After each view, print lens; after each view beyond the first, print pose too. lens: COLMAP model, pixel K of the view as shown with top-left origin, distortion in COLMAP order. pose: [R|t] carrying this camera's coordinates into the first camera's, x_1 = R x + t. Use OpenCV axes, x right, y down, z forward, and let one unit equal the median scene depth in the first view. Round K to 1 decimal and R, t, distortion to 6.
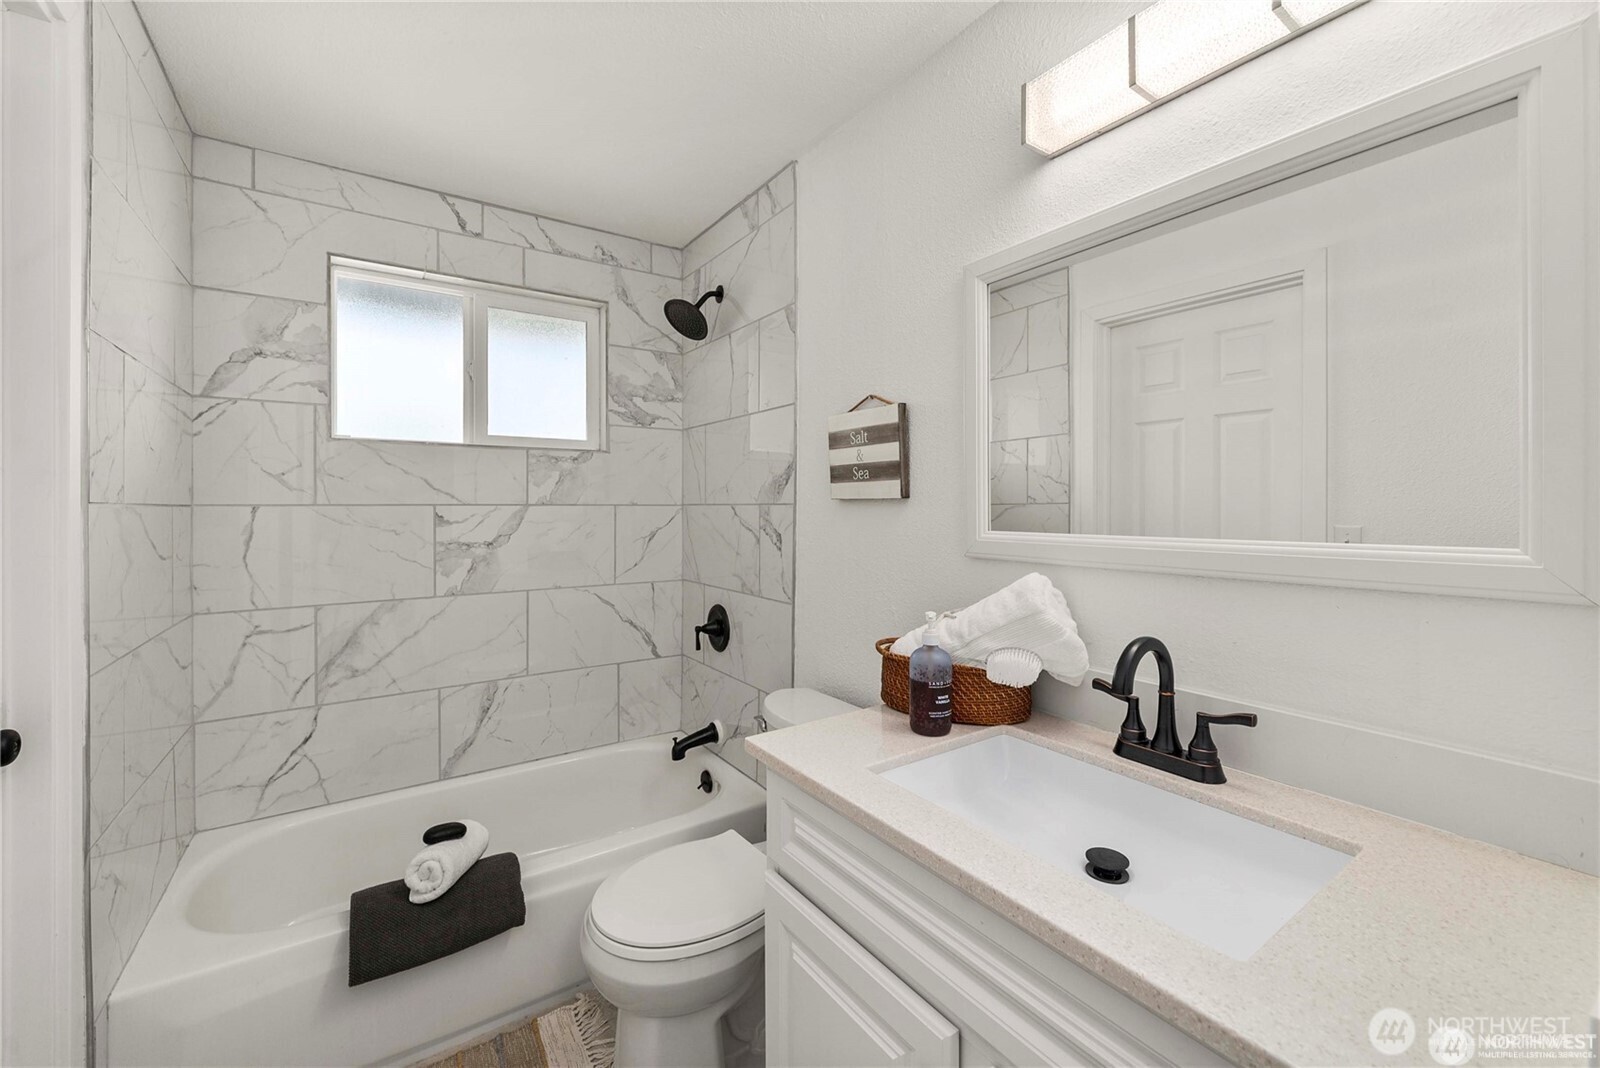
lens RADIAL K [[641.4, 0, 796.0], [0, 641.4, 507.6], [0, 0, 1]] dist [-0.003083, -0.000220]
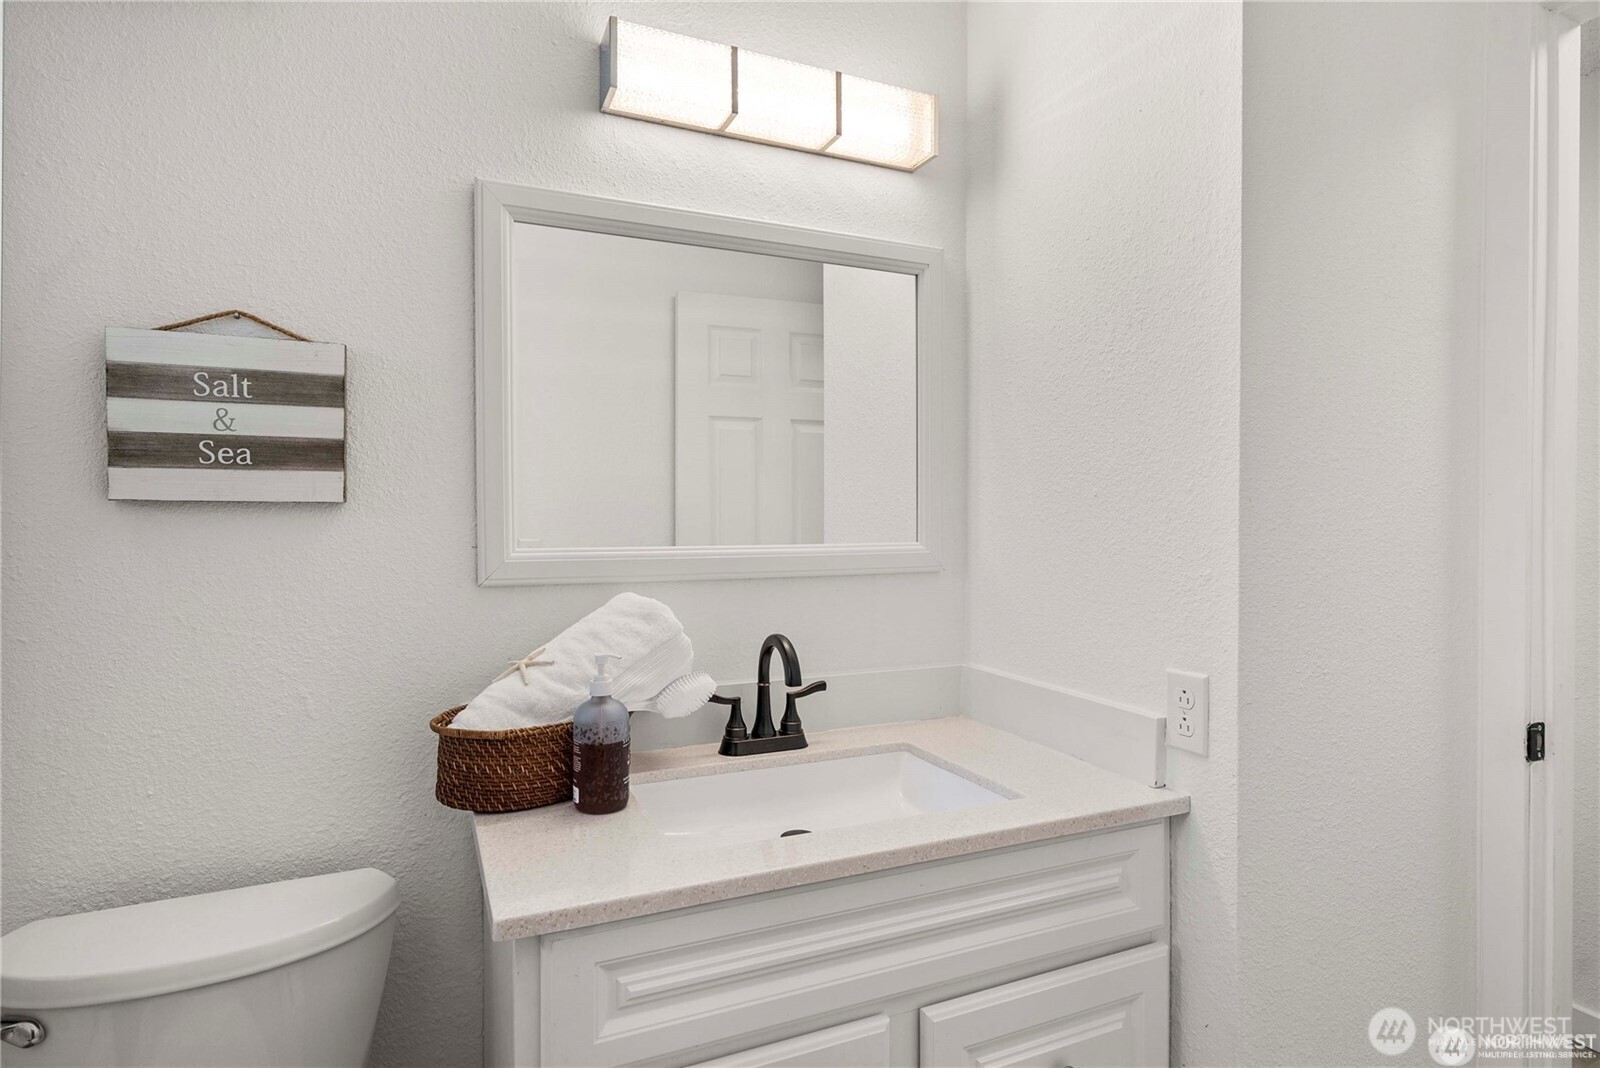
lens RADIAL K [[860.2, 0, 796.2], [0, 860.2, 532.5], [0, 0, 1]] dist [0.001692, 0.000200]
pose [[0.175397, -0.011637, 0.984429, -0.767172], [0.000857, 0.999932, 0.011667, 0.006798], [-0.984497, -0.001202, 0.175395, 0.593412]]
